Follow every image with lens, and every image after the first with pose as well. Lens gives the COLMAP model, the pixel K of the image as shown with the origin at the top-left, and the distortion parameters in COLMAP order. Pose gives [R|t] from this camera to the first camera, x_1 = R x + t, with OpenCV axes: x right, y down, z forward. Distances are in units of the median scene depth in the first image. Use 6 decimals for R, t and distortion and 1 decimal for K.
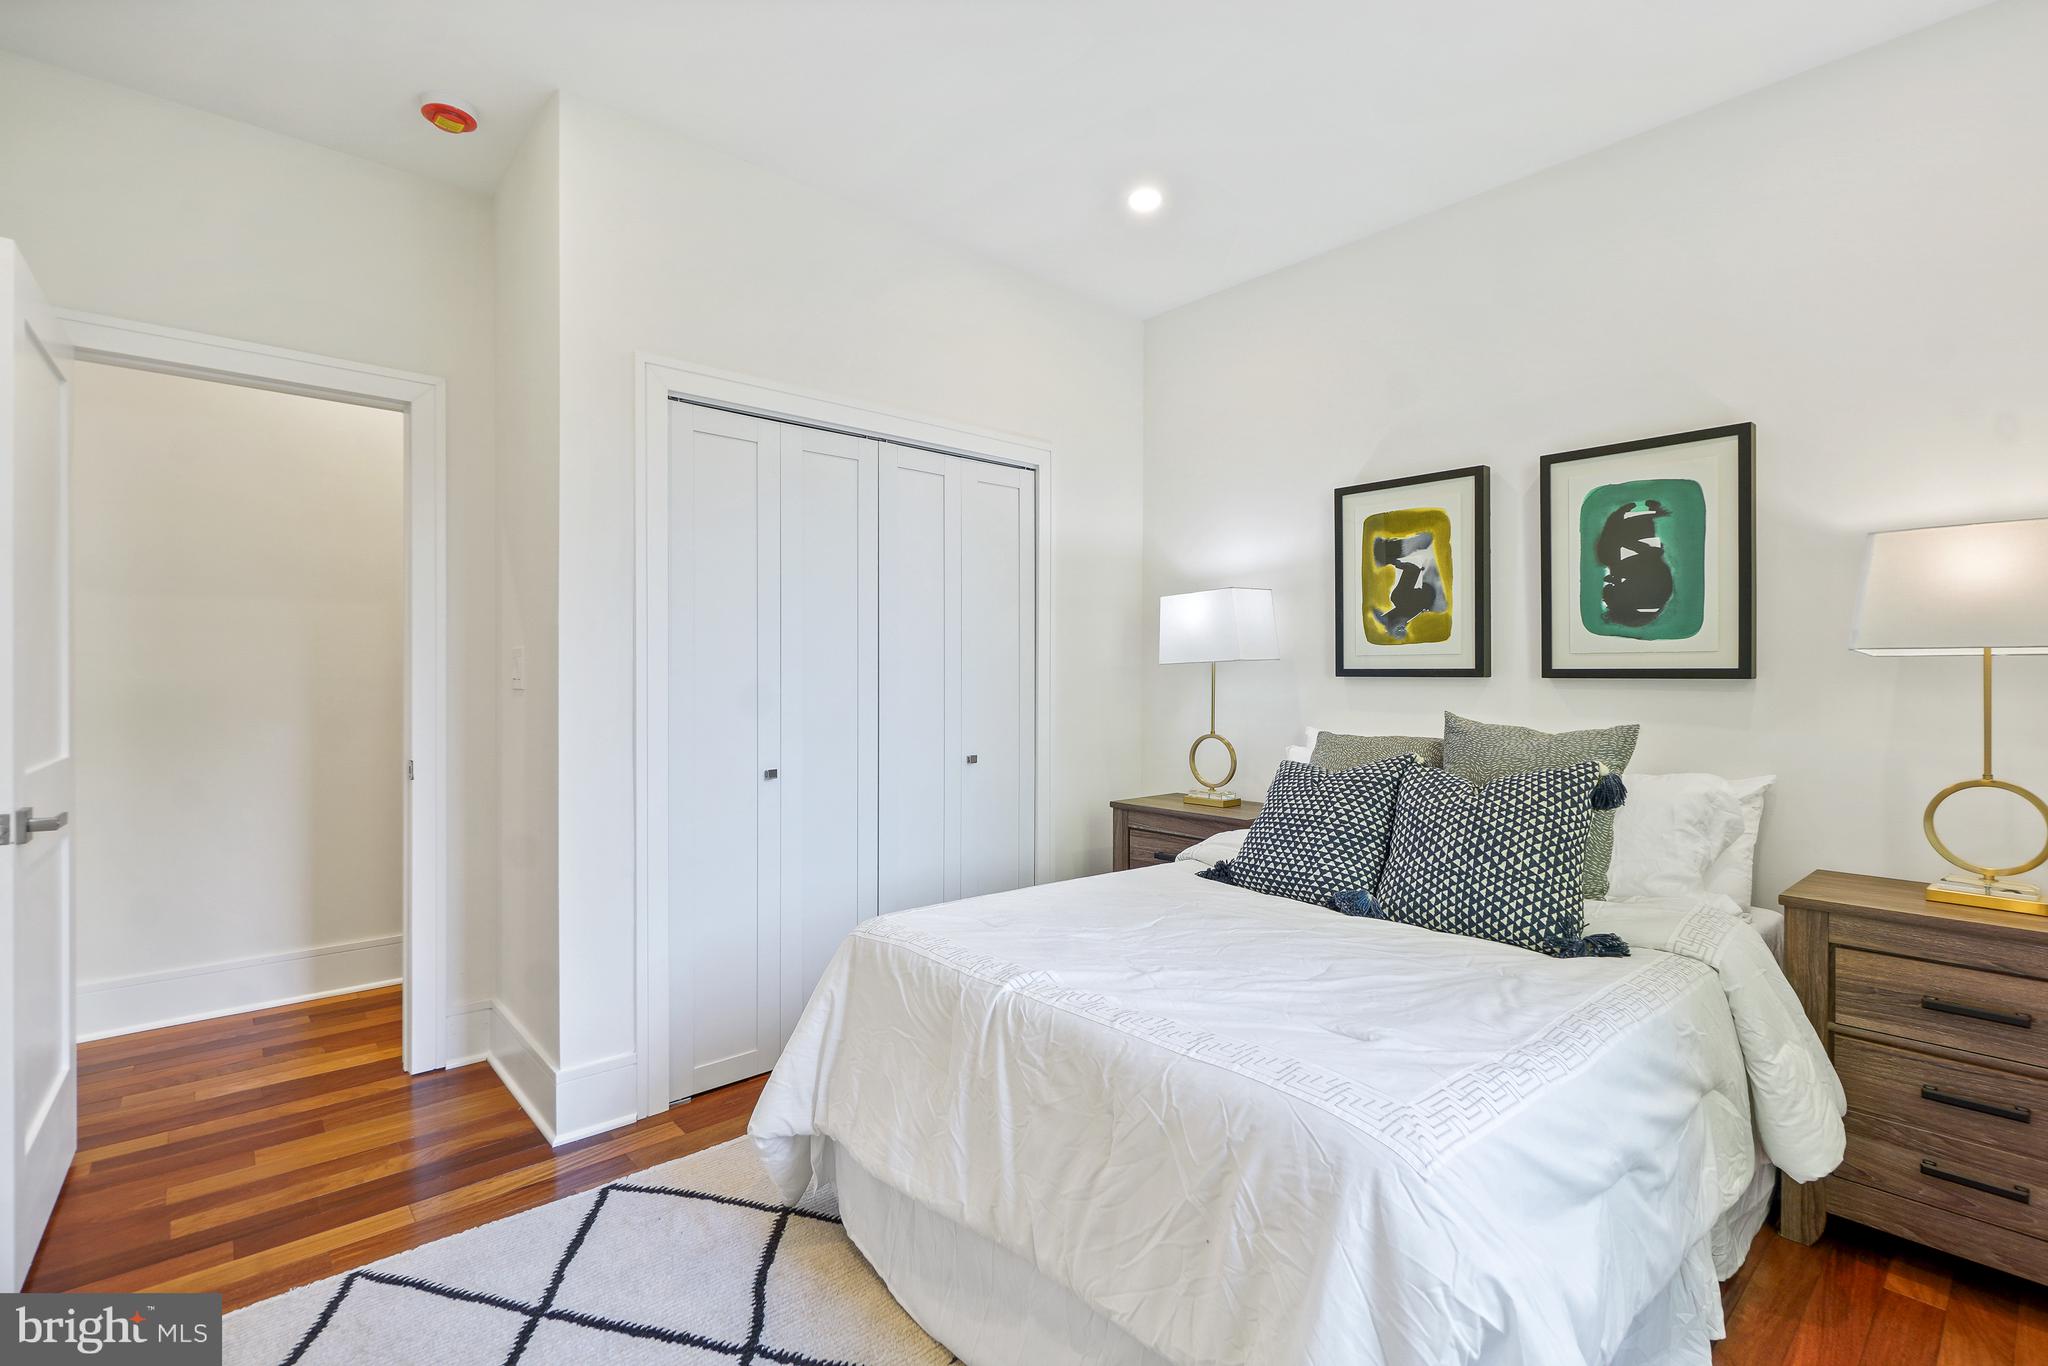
lens RADIAL K [[923.1, 0, 1045.9], [0, 923.1, 682.1], [0, 0, 1]] dist [0.000407, 0.000052]
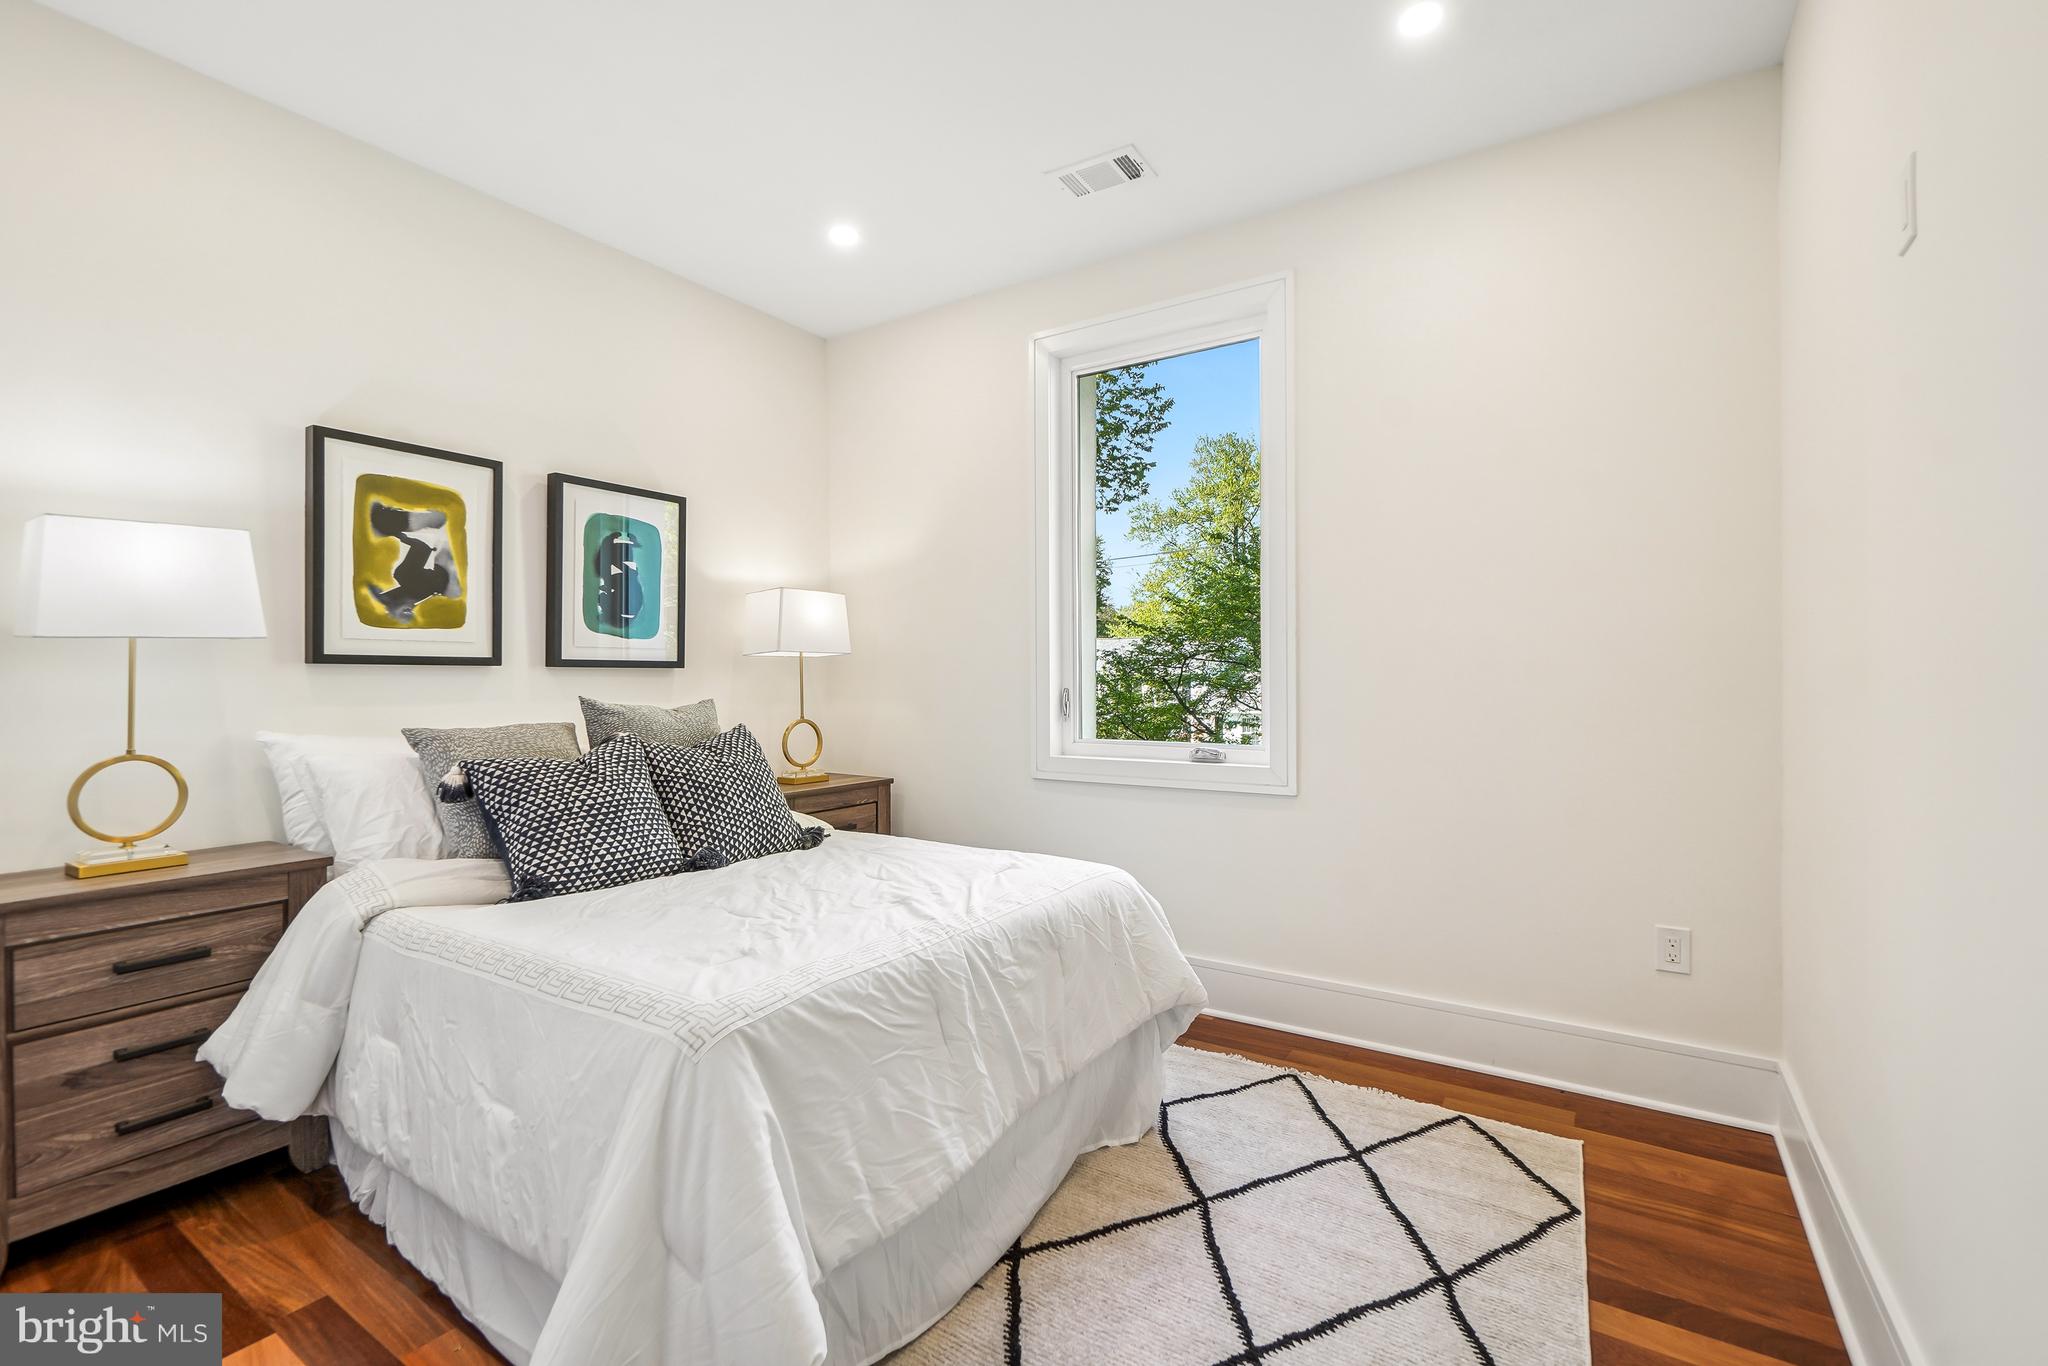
lens RADIAL K [[902.3, 0, 1024.0], [0, 902.3, 683.0], [0, 0, 1]] dist [0.000271, -0.000033]
pose [[-0.243954, -0.018928, 0.969602, -0.629771], [-0.005437, 0.999820, 0.018150, -0.006988], [-0.969772, -0.000844, -0.244013, 0.646171]]
